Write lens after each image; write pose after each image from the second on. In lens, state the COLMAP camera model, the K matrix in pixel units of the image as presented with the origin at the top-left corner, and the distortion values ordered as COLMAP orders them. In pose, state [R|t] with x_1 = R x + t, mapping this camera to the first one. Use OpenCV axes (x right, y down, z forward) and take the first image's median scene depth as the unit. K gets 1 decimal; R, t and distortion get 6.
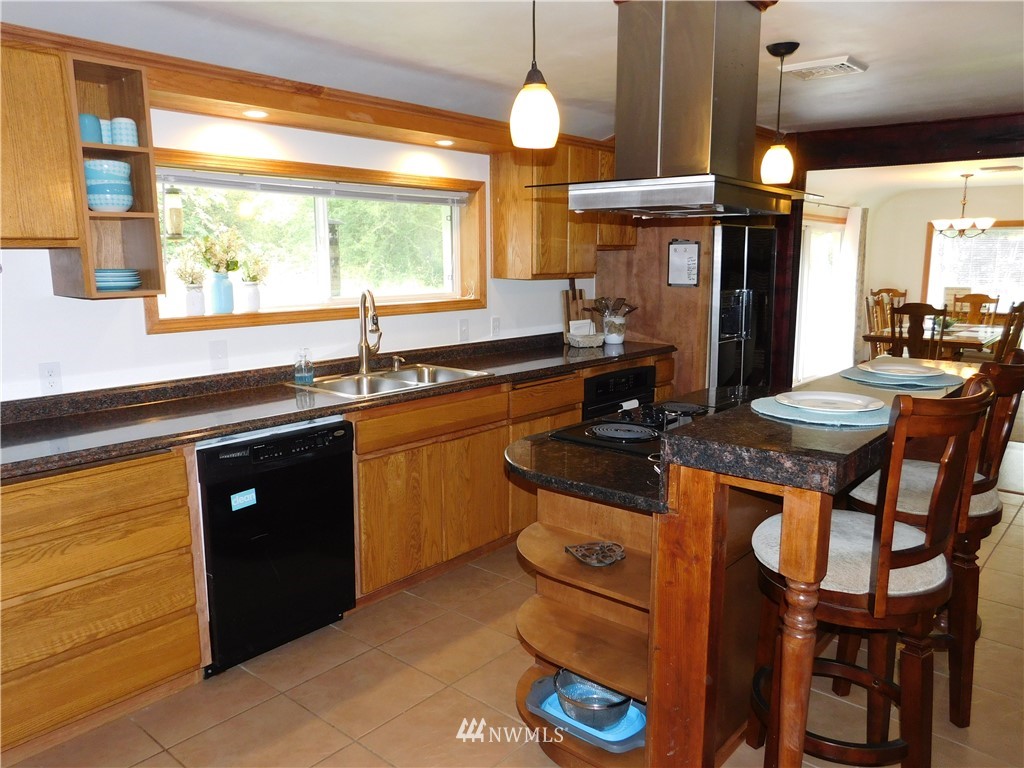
lens RADIAL K [[758.1, 0, 512.2], [0, 758.1, 384.6], [0, 0, 1]] dist [0.006351, -0.001771]
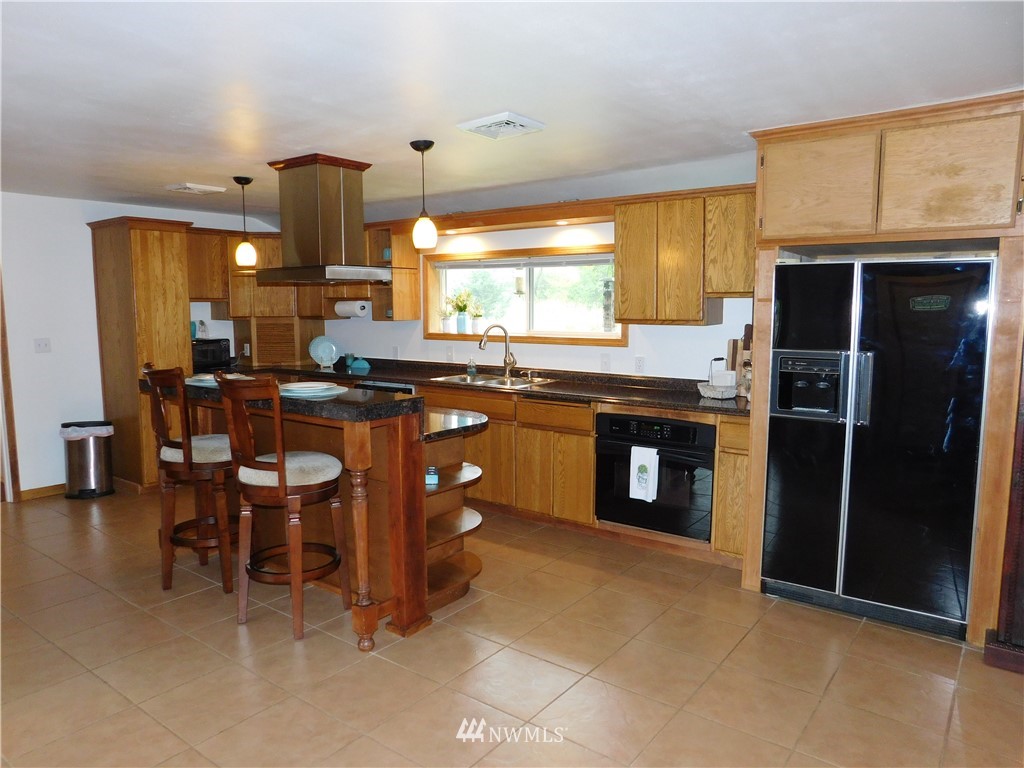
lens RADIAL K [[703.0, 0, 511.6], [0, 703.0, 383.8], [0, 0, 1]] dist [-0.074002, 0.039919]
pose [[0.071084, 0.115708, -0.990737, 1.279325], [-0.163040, 0.981239, 0.102901, -0.155388], [0.984055, 0.154215, 0.088615, 0.887106]]
